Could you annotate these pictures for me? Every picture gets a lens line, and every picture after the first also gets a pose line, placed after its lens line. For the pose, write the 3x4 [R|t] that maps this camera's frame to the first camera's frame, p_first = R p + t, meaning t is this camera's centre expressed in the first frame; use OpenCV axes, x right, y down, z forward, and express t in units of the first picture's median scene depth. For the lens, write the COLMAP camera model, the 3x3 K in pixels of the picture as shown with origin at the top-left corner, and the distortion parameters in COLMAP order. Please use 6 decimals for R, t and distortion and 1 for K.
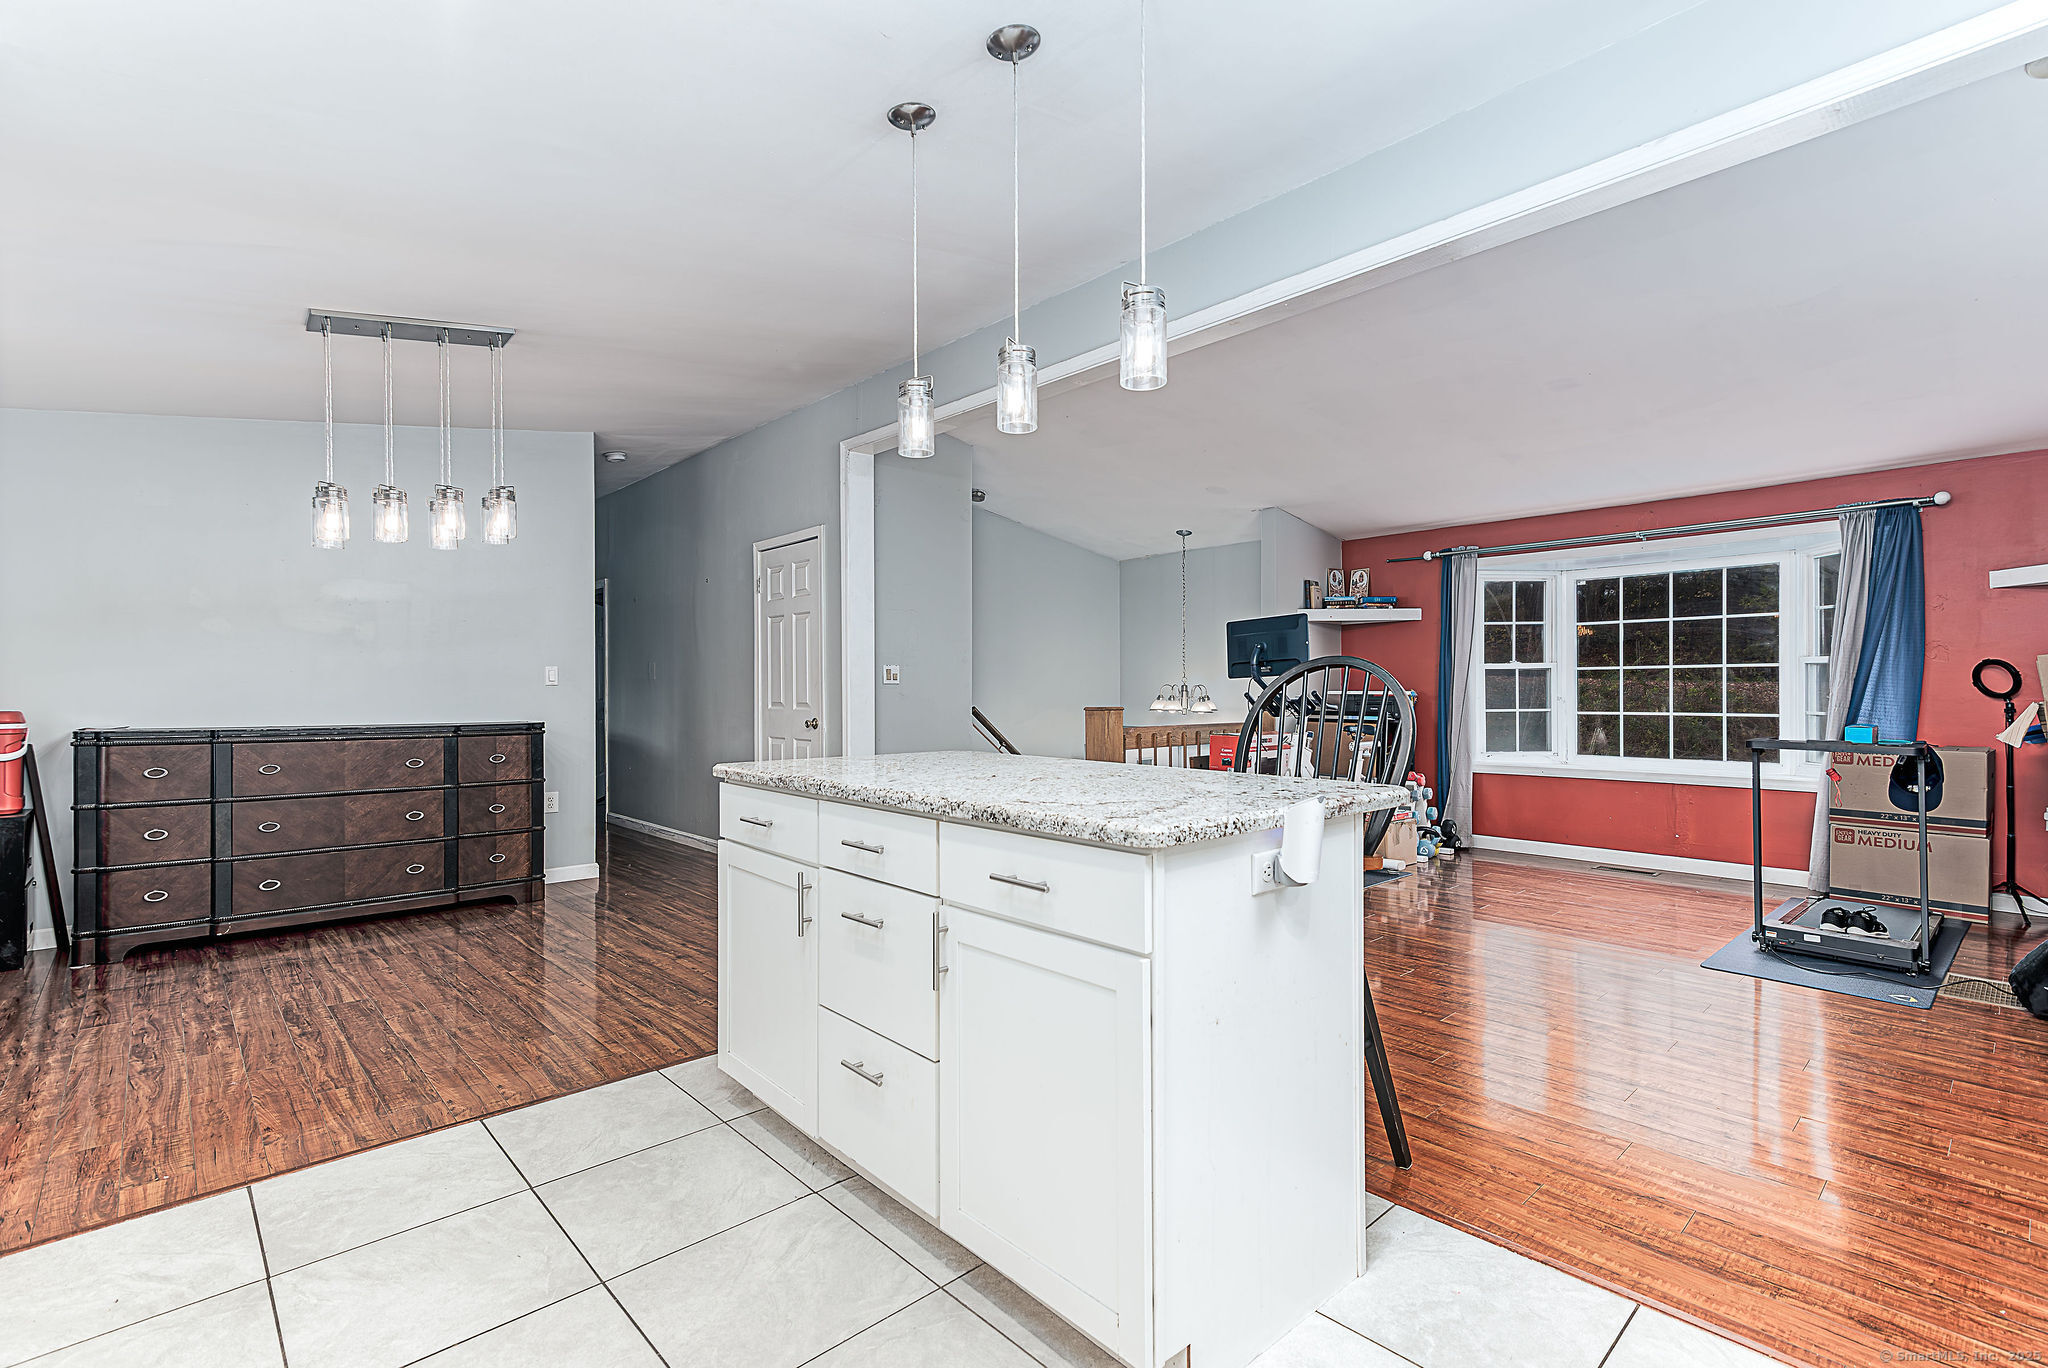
lens RADIAL K [[932.3, 0, 1020.4], [0, 932.3, 701.8], [0, 0, 1]] dist [0.018882, -0.000269]
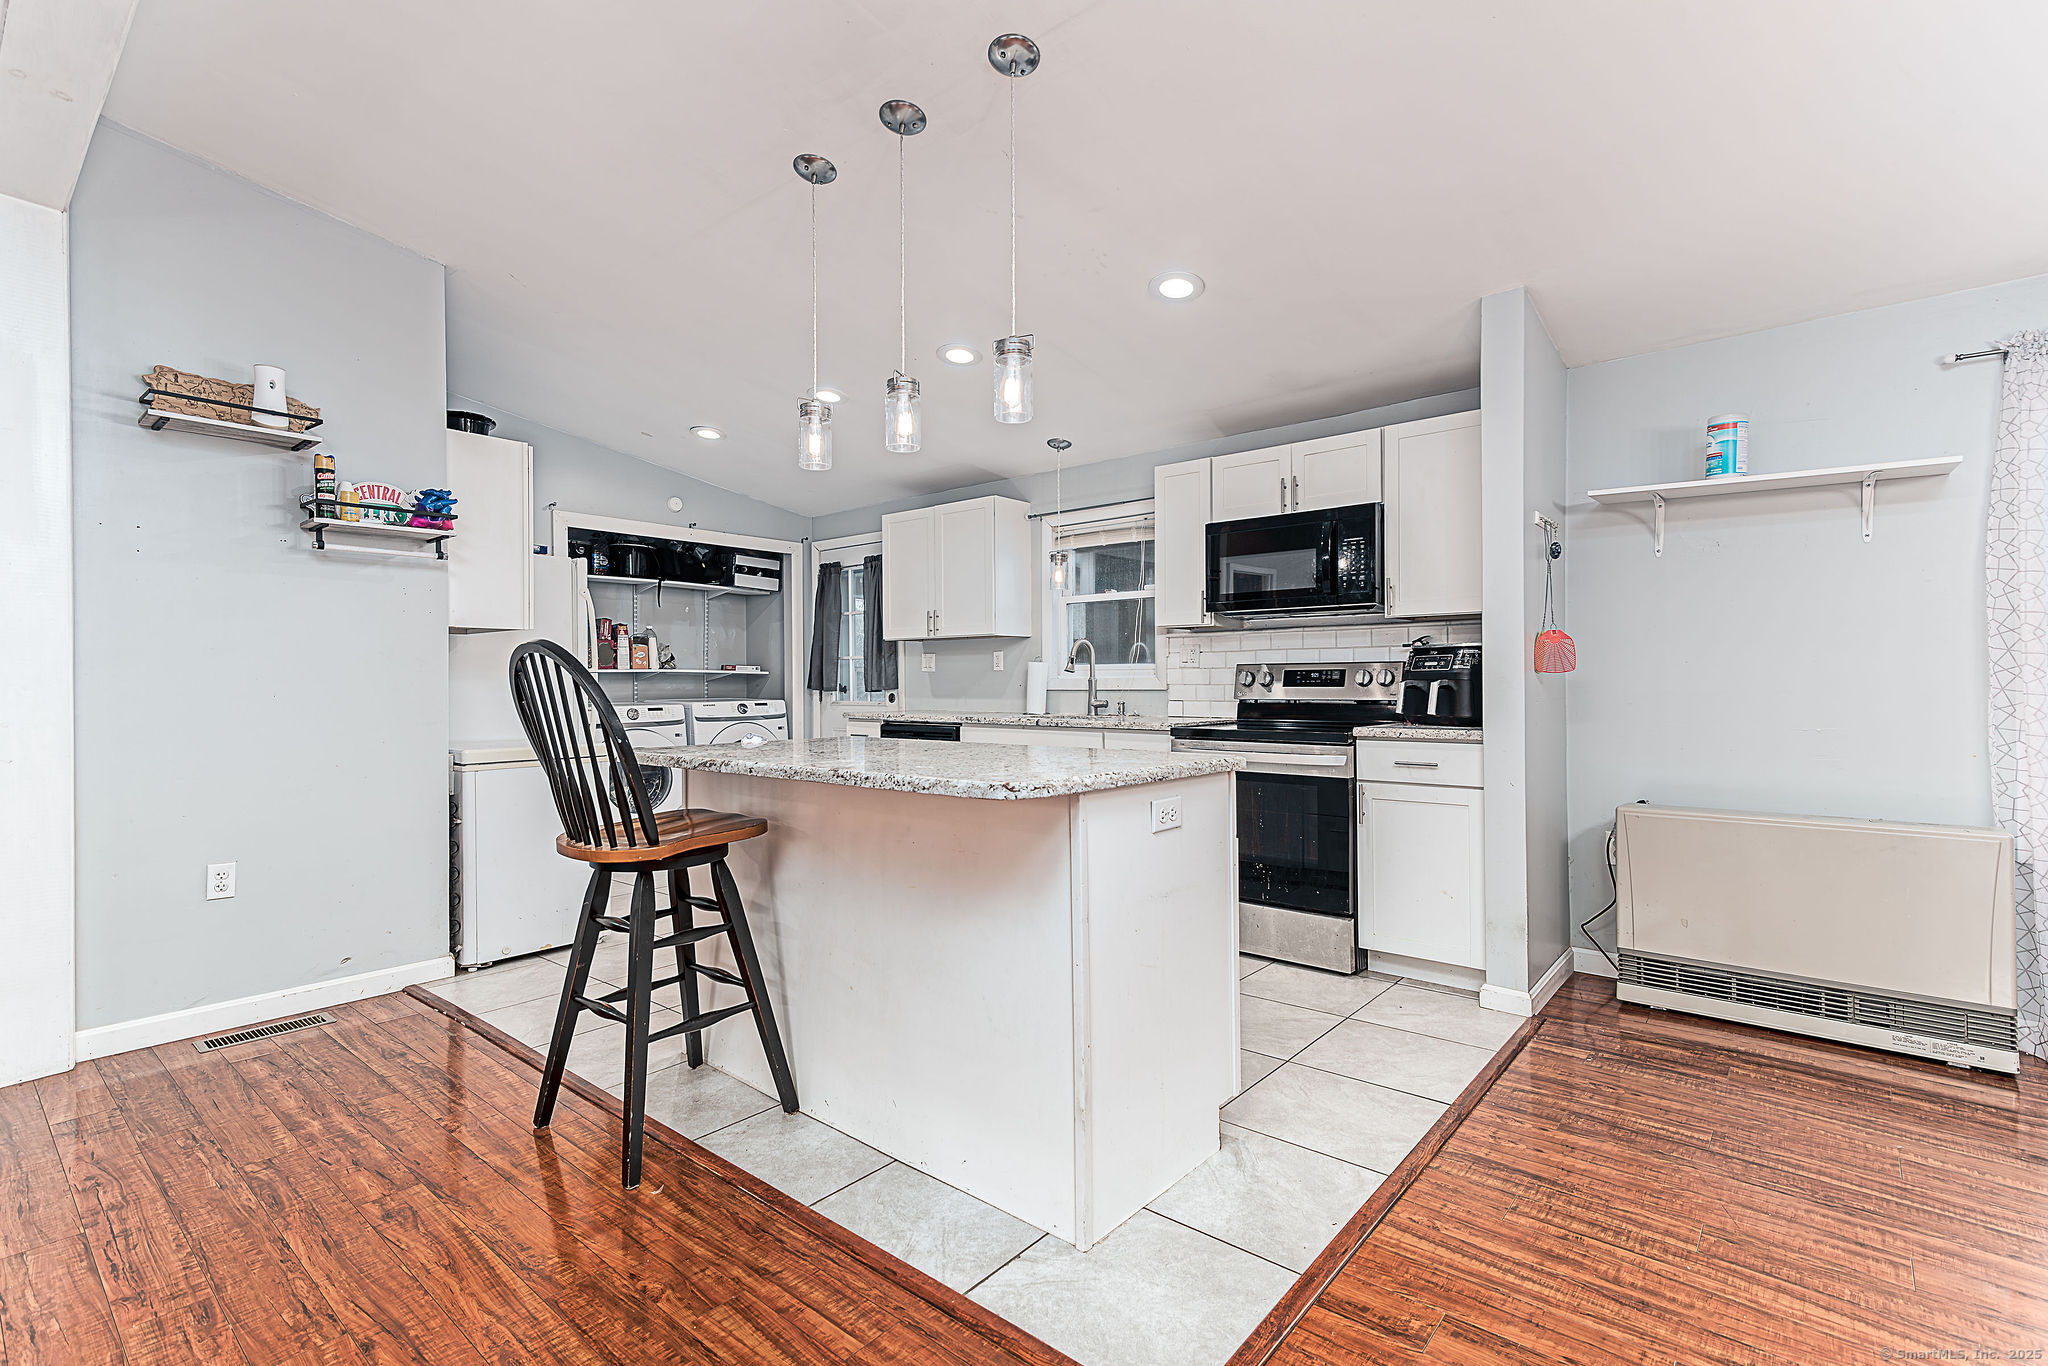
lens RADIAL K [[940.1, 0, 1020.0], [0, 940.1, 675.2], [0, 0, 1]] dist [0.015916, -0.000035]
pose [[-0.993255, 0.006165, -0.115789, -0.002914], [0.005805, 0.999977, 0.003442, -0.006803], [0.115808, 0.002747, -0.993268, 0.839949]]
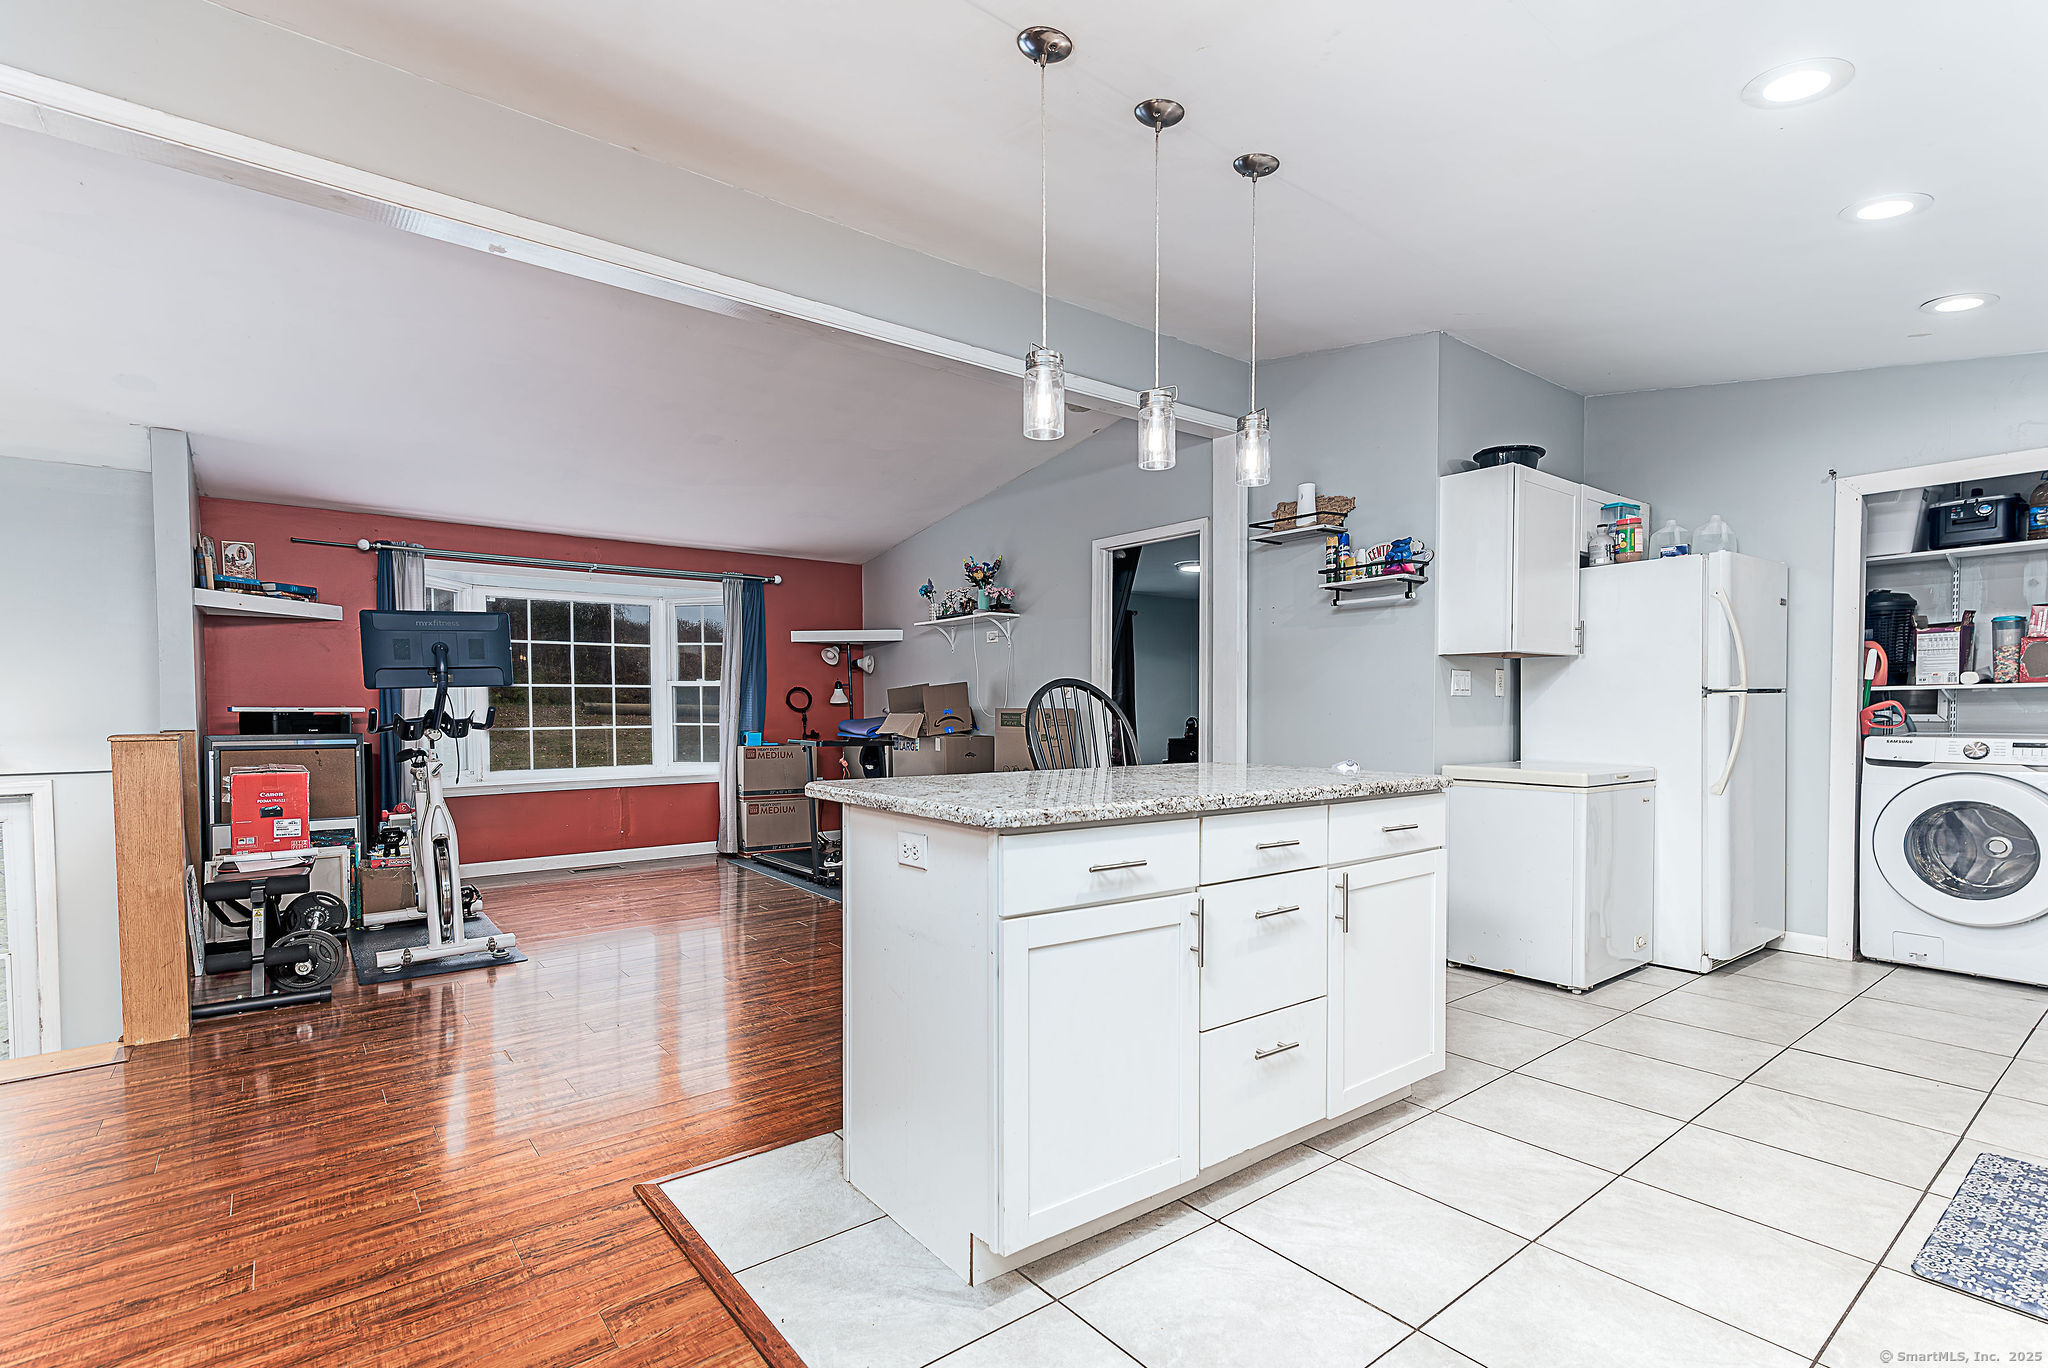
lens RADIAL K [[953.3, 0, 1026.9], [0, 953.3, 737.1], [0, 0, 1]] dist [0.017264, -0.000065]
pose [[0.077493, -0.030014, 0.996541, -0.446716], [0.012825, 0.999494, 0.029106, -0.002507], [-0.996910, 0.010526, 0.077839, 0.413287]]
